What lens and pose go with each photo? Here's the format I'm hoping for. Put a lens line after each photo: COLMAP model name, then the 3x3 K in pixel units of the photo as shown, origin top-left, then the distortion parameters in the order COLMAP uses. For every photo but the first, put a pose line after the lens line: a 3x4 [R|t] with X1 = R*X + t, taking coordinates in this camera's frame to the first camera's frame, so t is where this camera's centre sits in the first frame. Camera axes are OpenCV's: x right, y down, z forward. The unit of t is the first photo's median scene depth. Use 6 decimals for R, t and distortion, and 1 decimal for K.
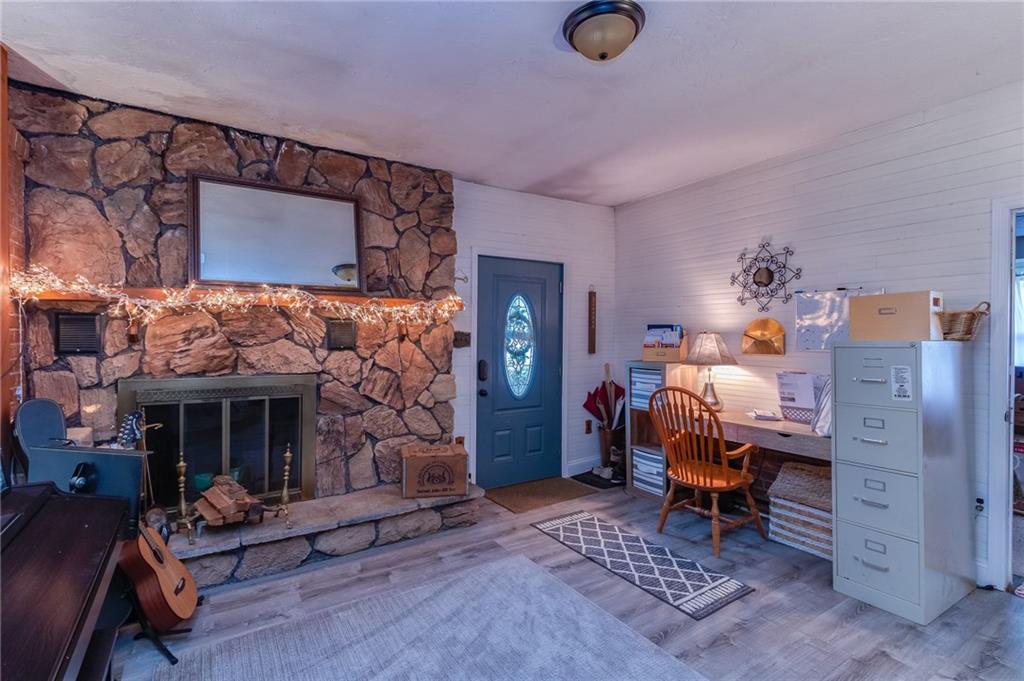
lens RADIAL K [[476.3, 0, 508.5], [0, 476.3, 334.2], [0, 0, 1]] dist [0.003257, -0.000545]
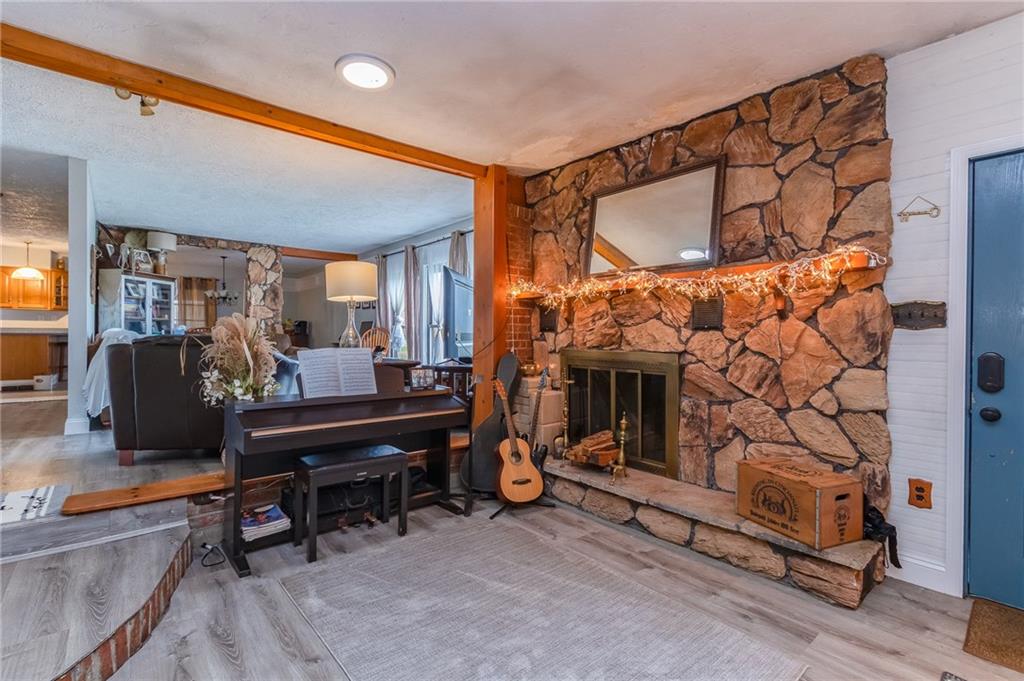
lens RADIAL K [[498.6, 0, 507.9], [0, 498.6, 339.0], [0, 0, 1]] dist [0.001398, 0.000074]
pose [[0.095714, -0.005158, -0.995395, 0.552930], [-0.008879, 0.999942, -0.006035, 0.058051], [0.995369, 0.009416, 0.095663, 0.513537]]
